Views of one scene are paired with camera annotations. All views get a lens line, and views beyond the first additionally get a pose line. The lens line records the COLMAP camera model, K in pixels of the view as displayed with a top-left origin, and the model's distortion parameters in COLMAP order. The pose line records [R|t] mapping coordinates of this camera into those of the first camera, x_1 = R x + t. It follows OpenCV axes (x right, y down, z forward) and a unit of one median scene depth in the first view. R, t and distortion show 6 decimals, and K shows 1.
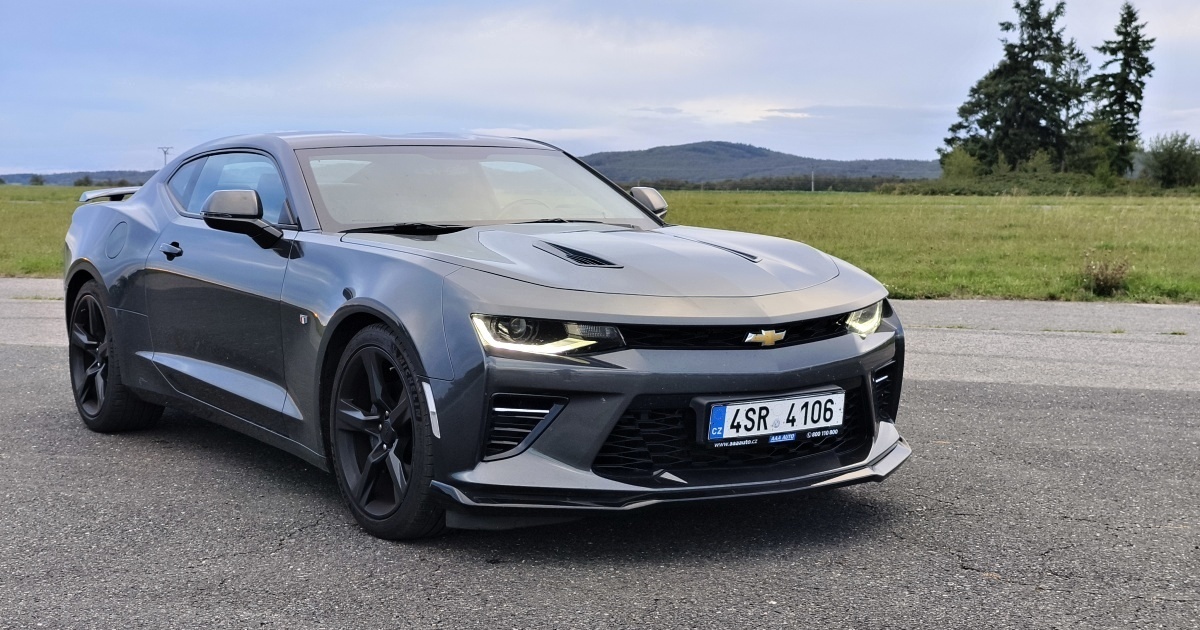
lens RADIAL K [[1776.5, 0, 600.0], [0, 1776.5, 315.0], [0, 0, 1]] dist [0.026385, 0.038875]
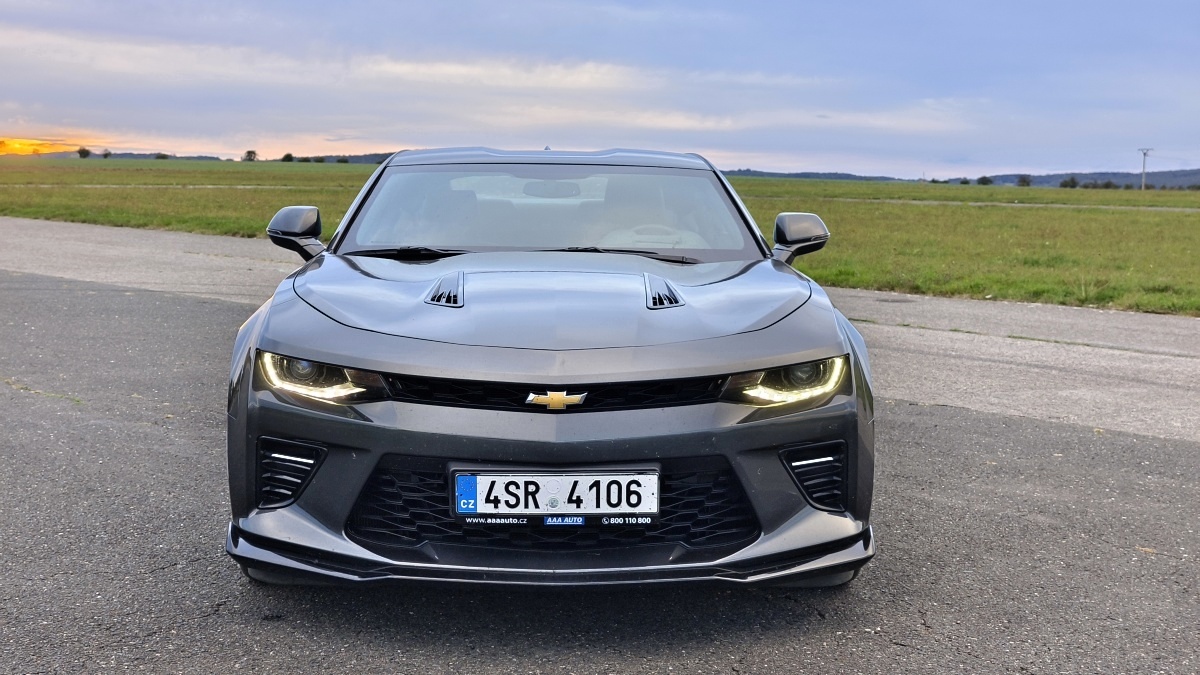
lens RADIAL K [[1770.3, 0, 600.0], [0, 1770.3, 337.5], [0, 0, 1]] dist [0.094344, -0.108273]
pose [[0.856583, 0.062366, -0.512226, 0.532515], [-0.056397, 0.998038, 0.027203, -0.040332], [0.512918, 0.005586, 0.858420, 0.283649]]
